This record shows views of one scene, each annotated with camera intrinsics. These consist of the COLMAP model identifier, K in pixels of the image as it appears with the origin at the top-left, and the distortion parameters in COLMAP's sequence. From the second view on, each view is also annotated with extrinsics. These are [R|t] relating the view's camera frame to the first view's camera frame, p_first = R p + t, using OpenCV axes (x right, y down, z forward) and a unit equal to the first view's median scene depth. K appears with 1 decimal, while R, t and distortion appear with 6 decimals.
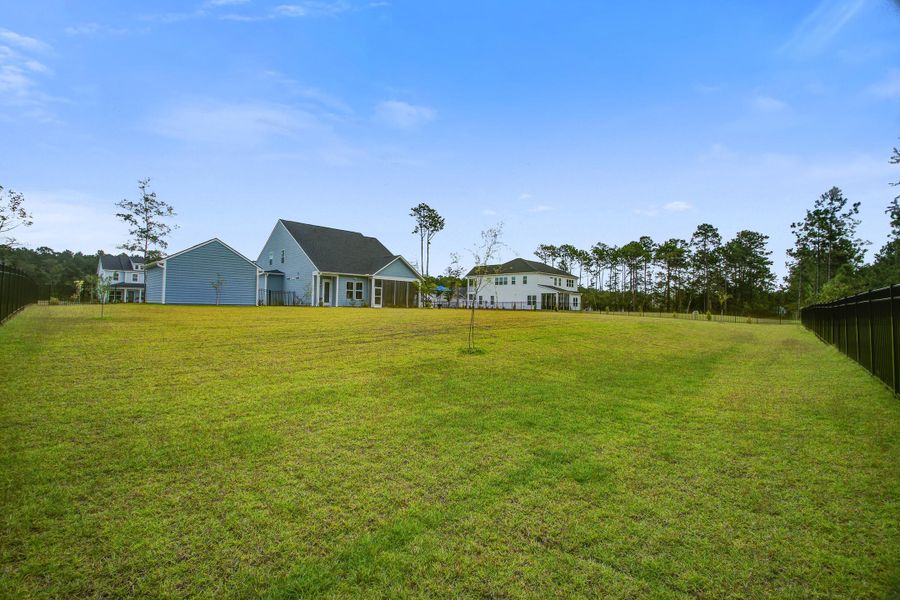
lens RADIAL K [[406.1, 0, 438.8], [0, 406.1, 307.0], [0, 0, 1]] dist [0.022257, -0.011847]
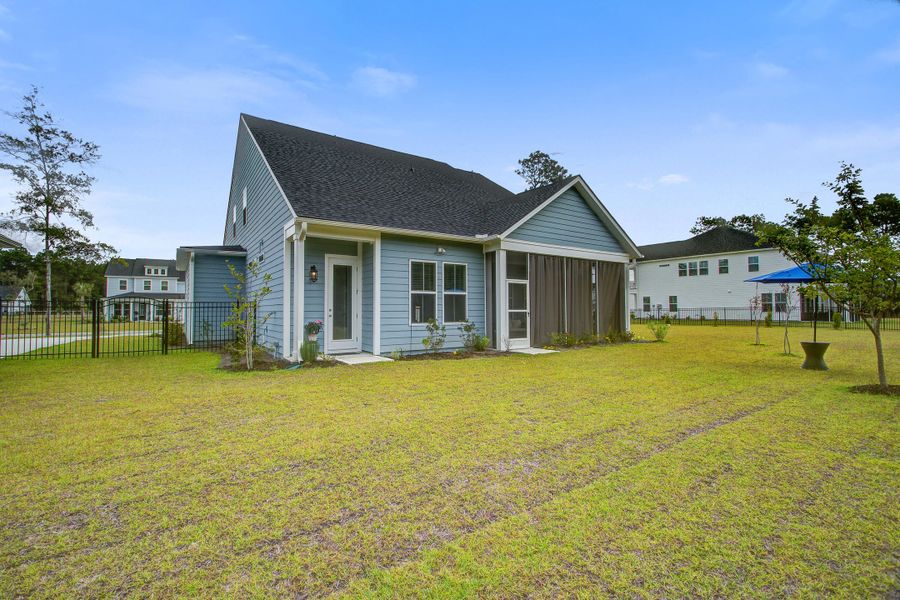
lens RADIAL K [[406.1, 0, 438.8], [0, 406.1, 307.0], [0, 0, 1]] dist [0.022257, -0.011847]
pose [[0.982409, -0.023178, -0.185299, -0.145090], [0.022140, 0.999725, -0.007669, -0.026321], [0.185426, 0.003431, 0.982652, 0.672672]]
